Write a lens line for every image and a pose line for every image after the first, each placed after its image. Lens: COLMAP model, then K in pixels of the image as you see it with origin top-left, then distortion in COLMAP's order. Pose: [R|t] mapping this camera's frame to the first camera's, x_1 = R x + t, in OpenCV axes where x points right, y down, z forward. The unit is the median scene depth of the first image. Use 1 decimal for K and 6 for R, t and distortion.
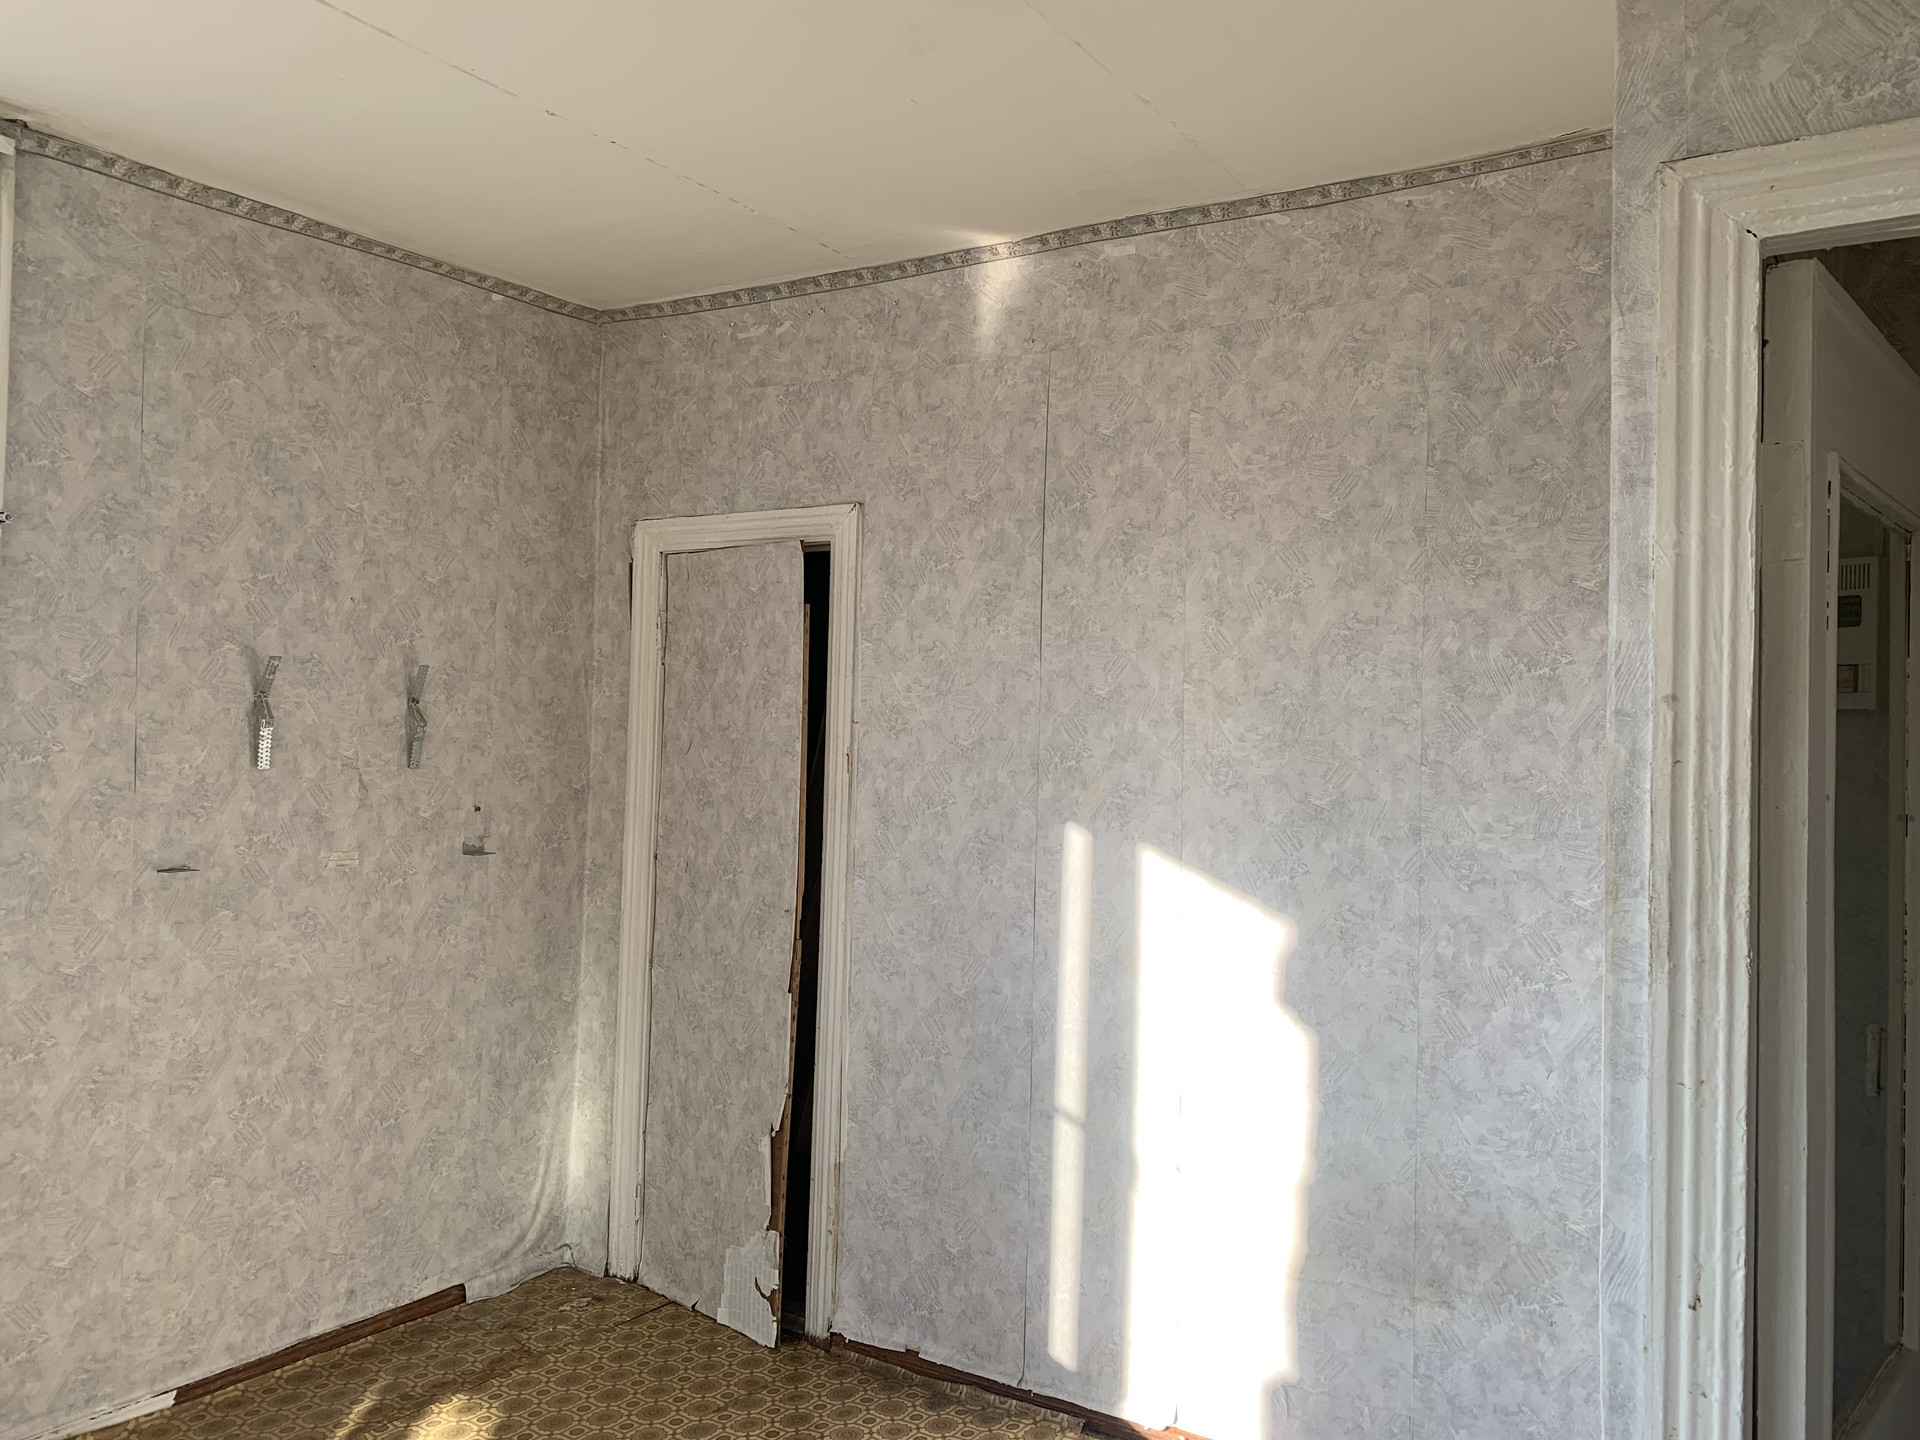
lens RADIAL K [[1426.4, 0, 953.7], [0, 1426.4, 703.6], [0, 0, 1]] dist [0.056718, -0.065872]
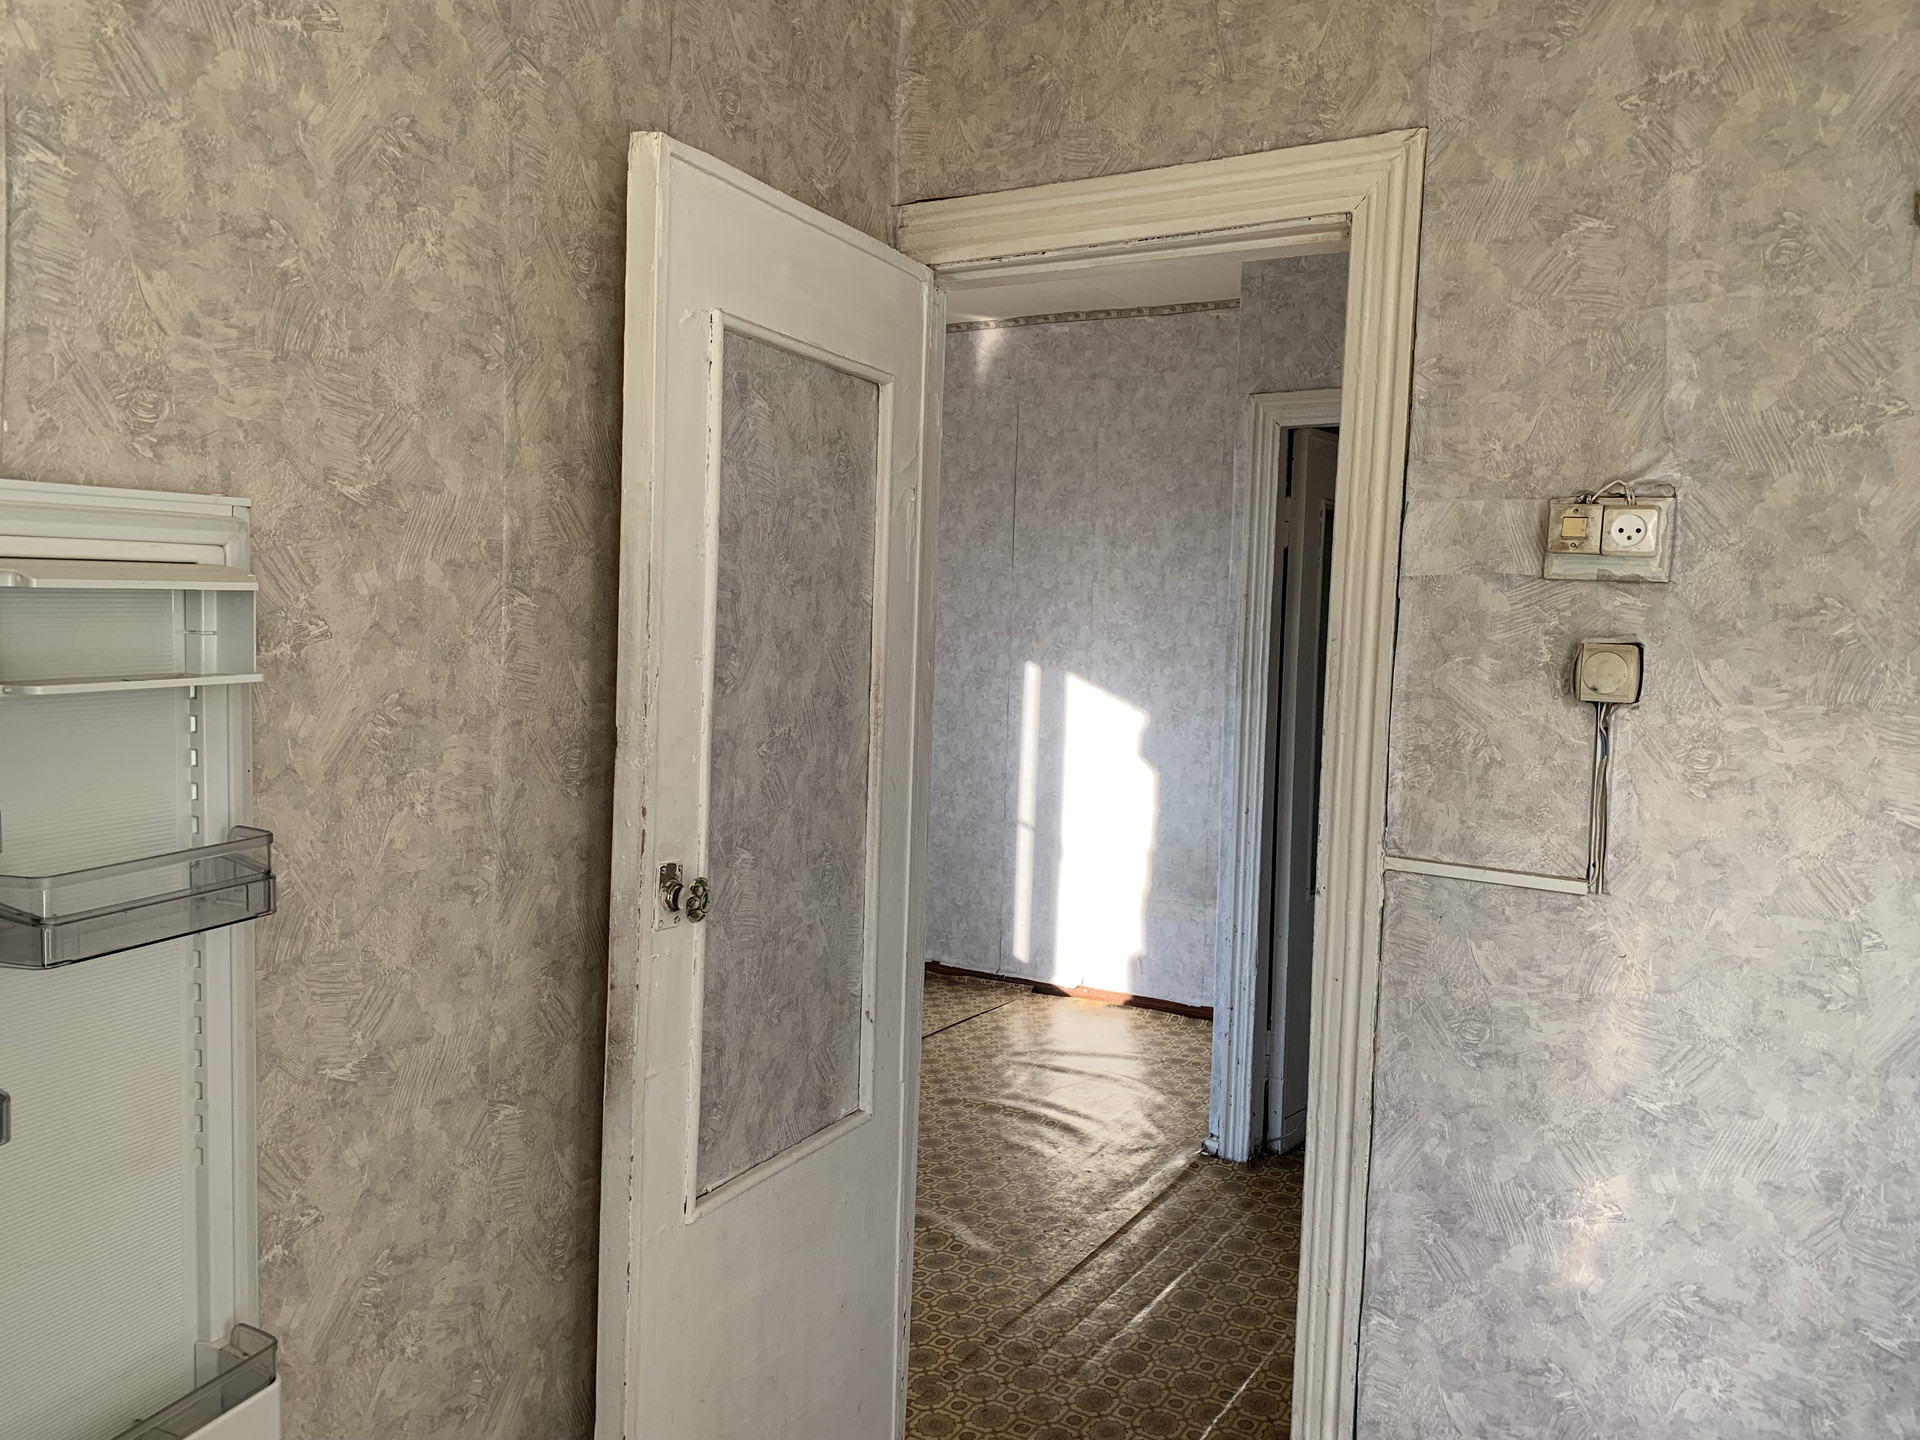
lens RADIAL K [[1426.4, 0, 952.7], [0, 1426.4, 729.8], [0, 0, 1]] dist [0.056718, -0.065872]
pose [[0.999667, 0.001232, 0.025792, -0.057968], [-0.003830, 0.994884, 0.100956, -0.009622], [-0.025536, -0.101021, 0.994556, -0.767513]]
